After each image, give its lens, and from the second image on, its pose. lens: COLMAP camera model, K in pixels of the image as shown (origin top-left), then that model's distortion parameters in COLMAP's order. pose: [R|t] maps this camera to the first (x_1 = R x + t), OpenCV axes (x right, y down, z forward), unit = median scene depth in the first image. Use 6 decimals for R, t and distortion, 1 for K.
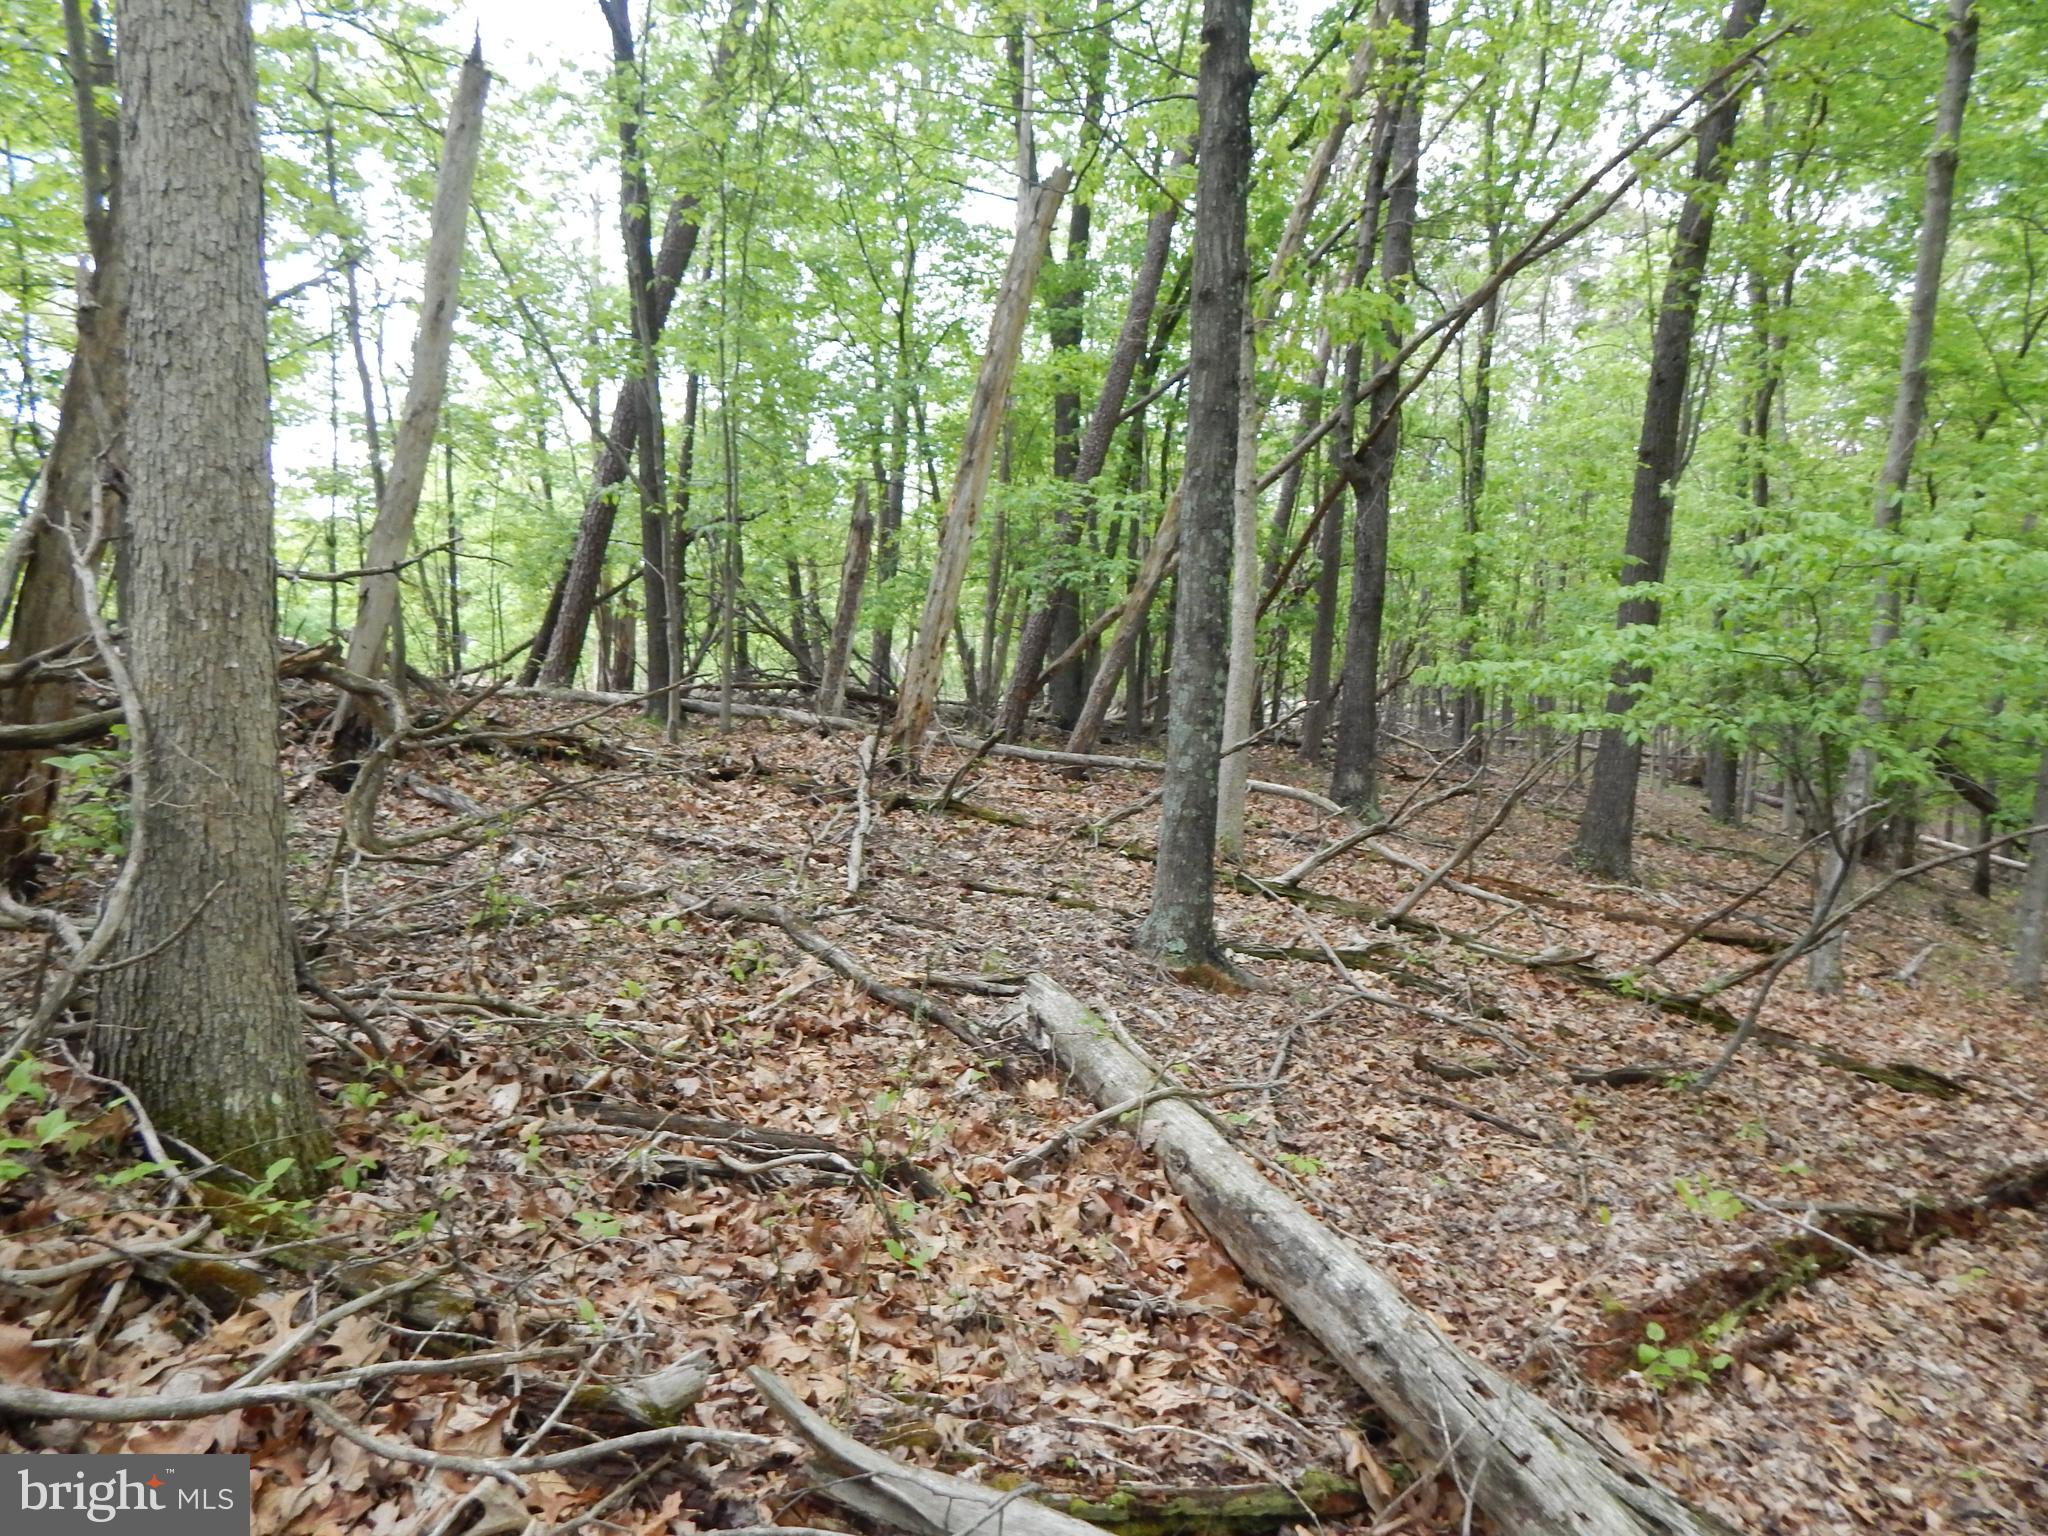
lens RADIAL K [[1339.4, 0, 1008.7], [0, 1339.4, 765.1], [0, 0, 1]] dist [0.003432, -0.005457]
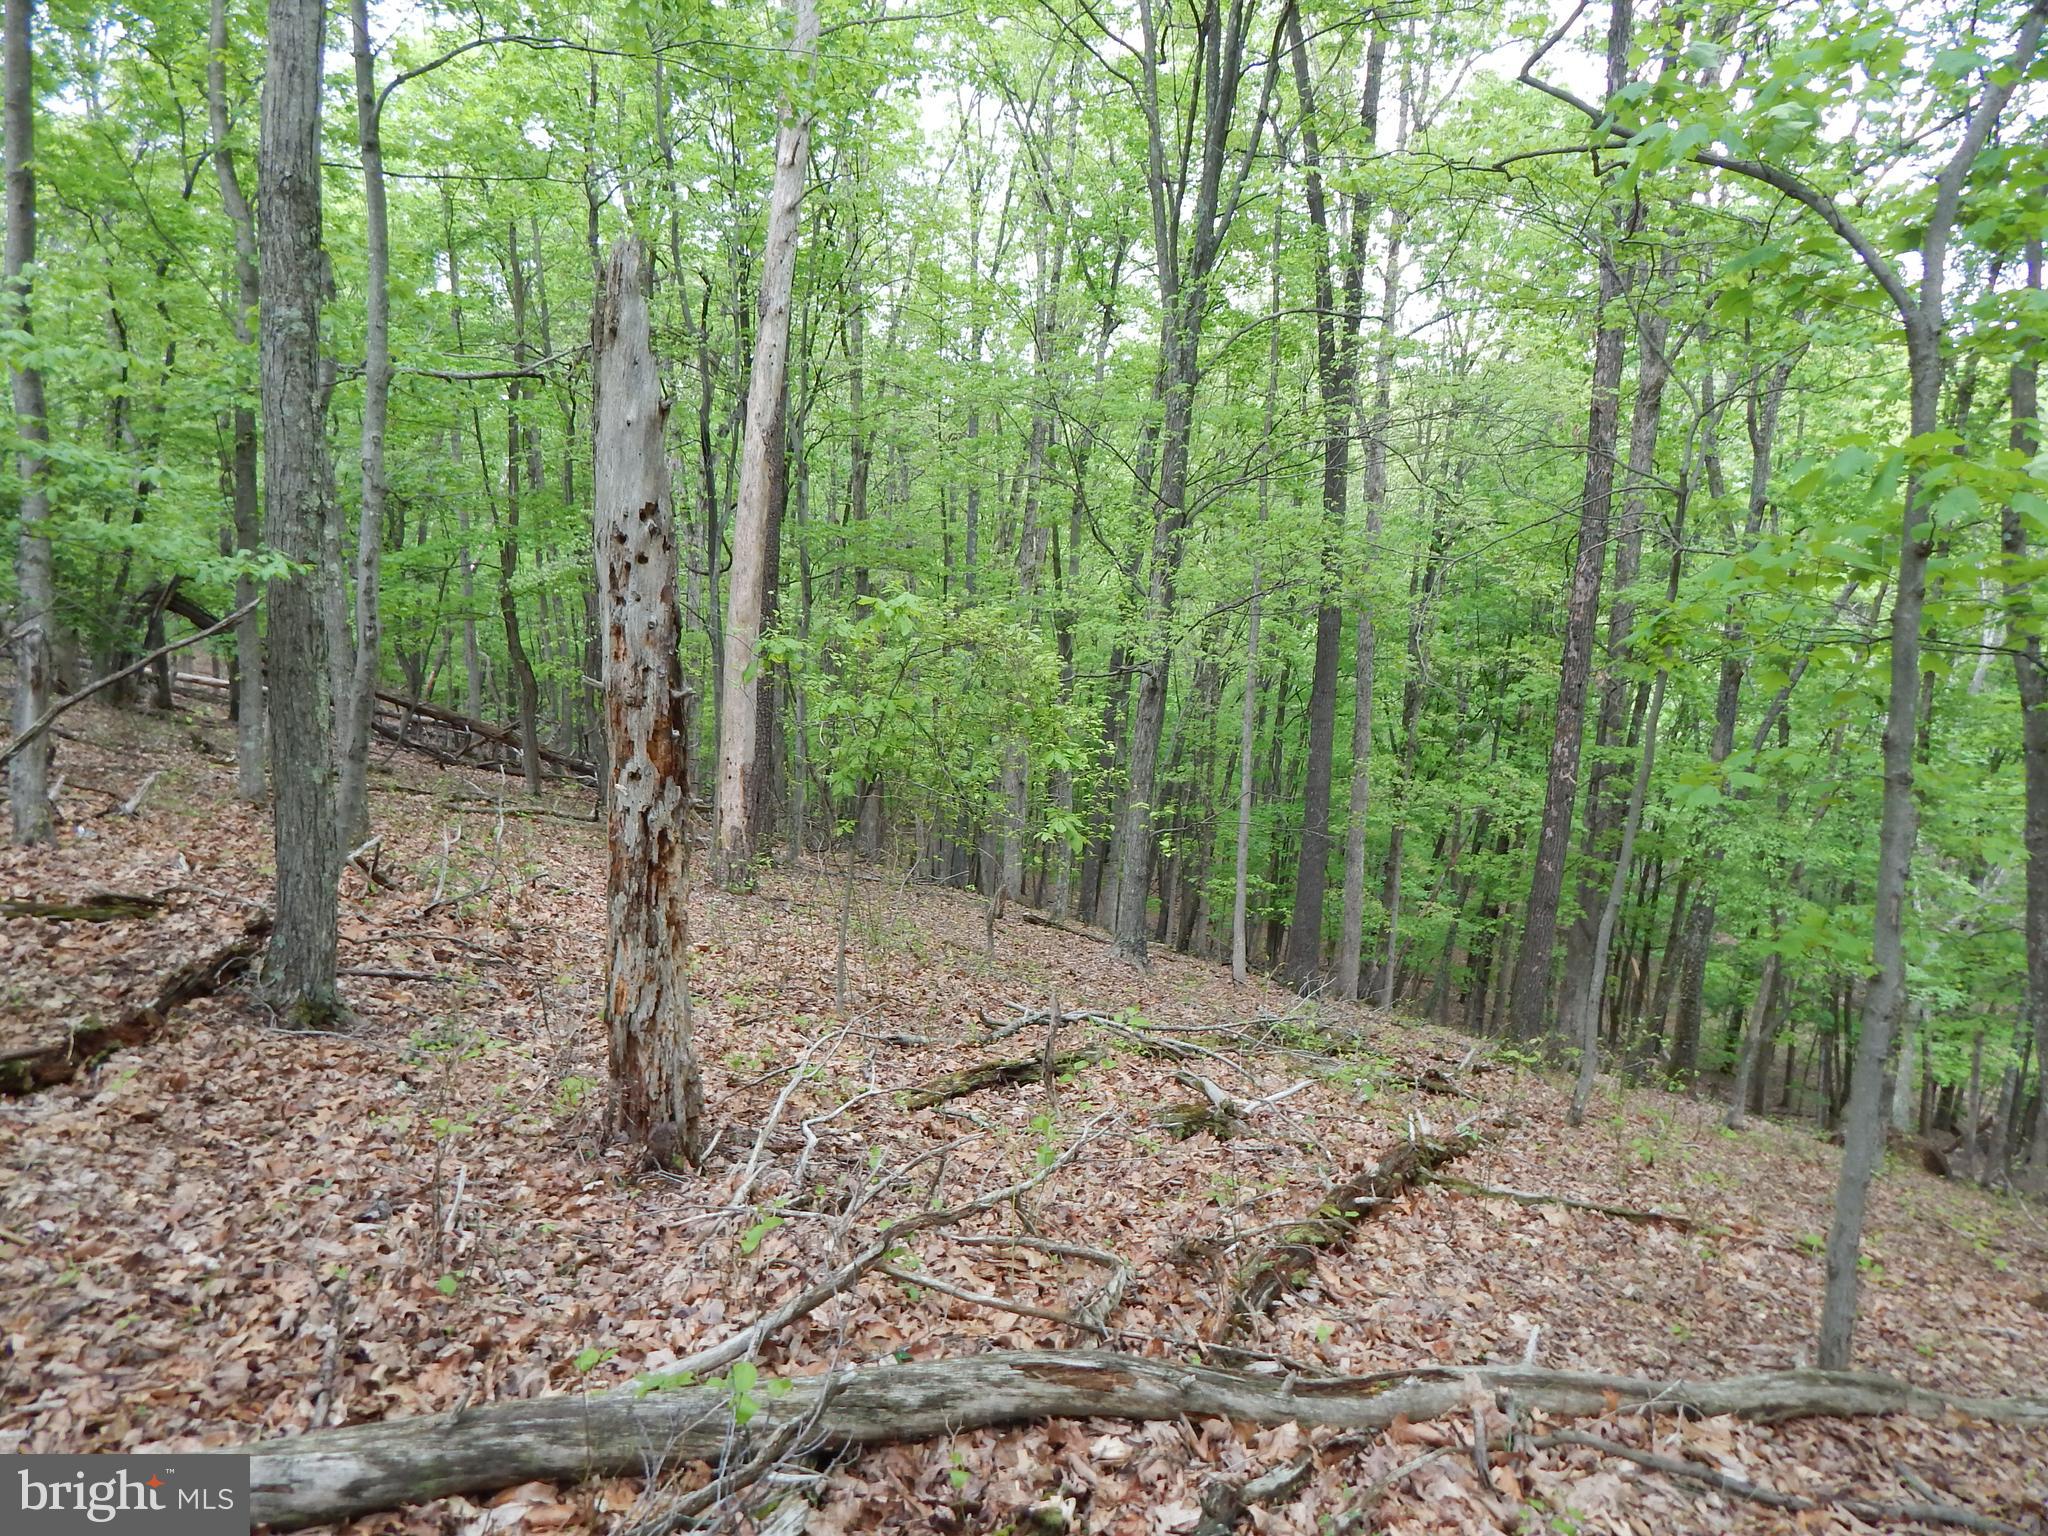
lens RADIAL K [[1339.4, 0, 1012.5], [0, 1339.4, 757.6], [0, 0, 1]] dist [0.003432, -0.005457]
pose [[0.419390, -0.170964, 0.891563, 0.107985], [0.075381, 0.985273, 0.153474, 0.028200], [-0.904671, 0.002842, 0.426101, -0.034013]]
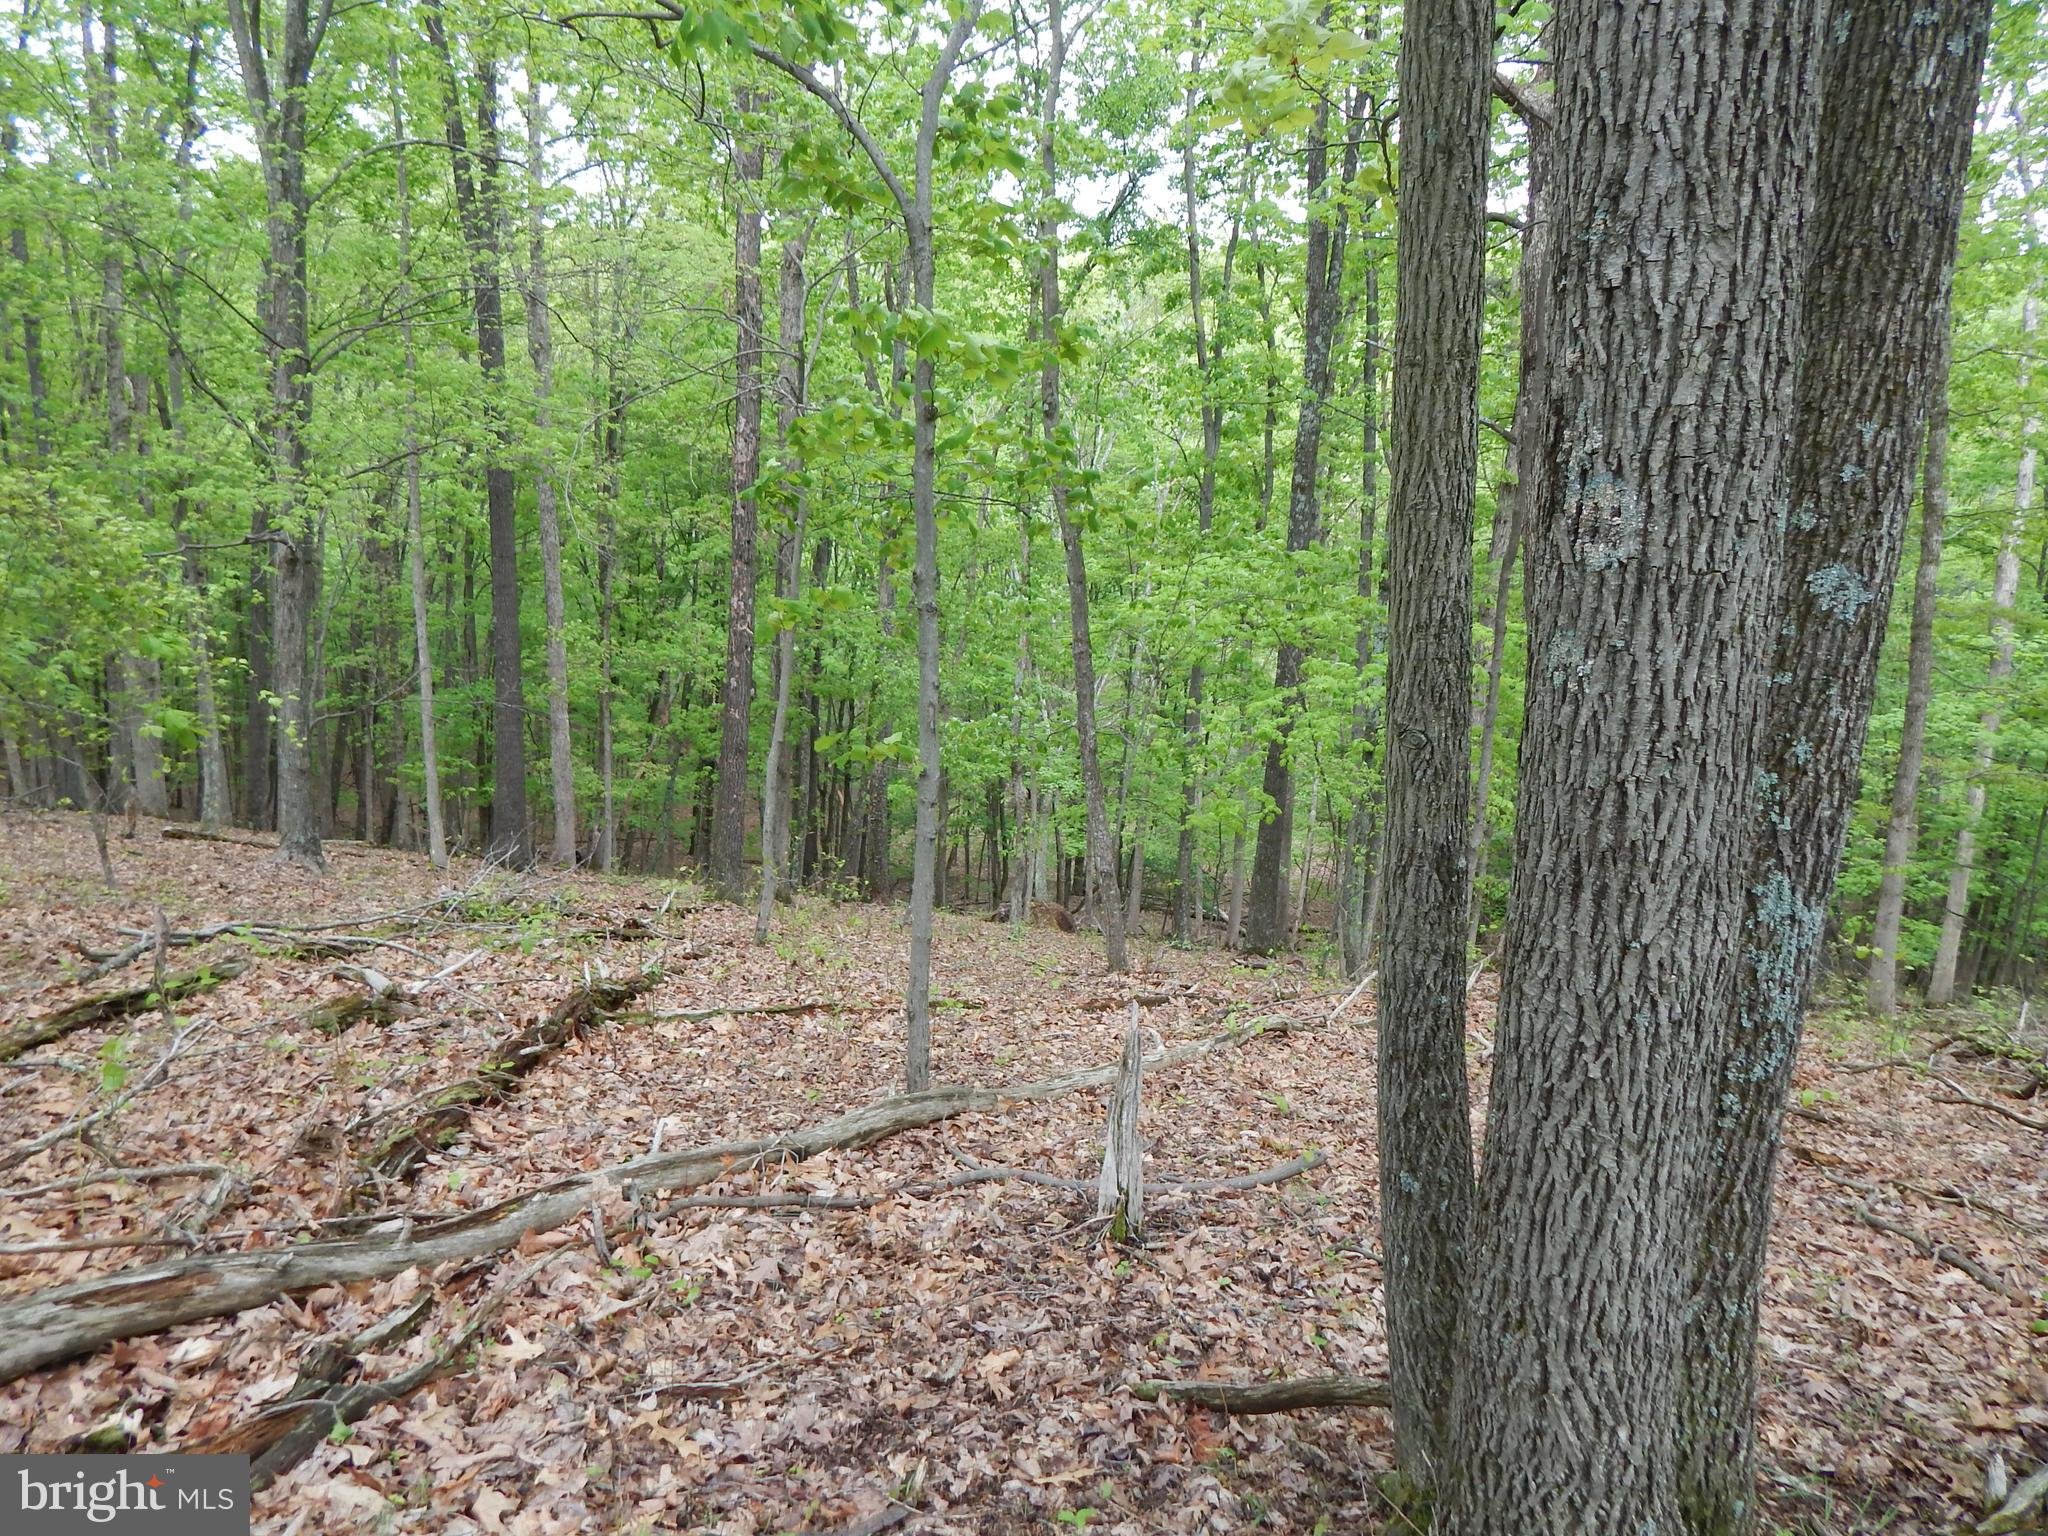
lens RADIAL K [[1339.4, 0, 1012.2], [0, 1339.4, 750.6], [0, 0, 1]] dist [0.003432, -0.005457]
pose [[-0.135975, -0.273047, 0.952342, 0.082656], [0.043546, 0.958694, 0.281086, 0.033073], [-0.989755, 0.079691, -0.118469, -0.112820]]
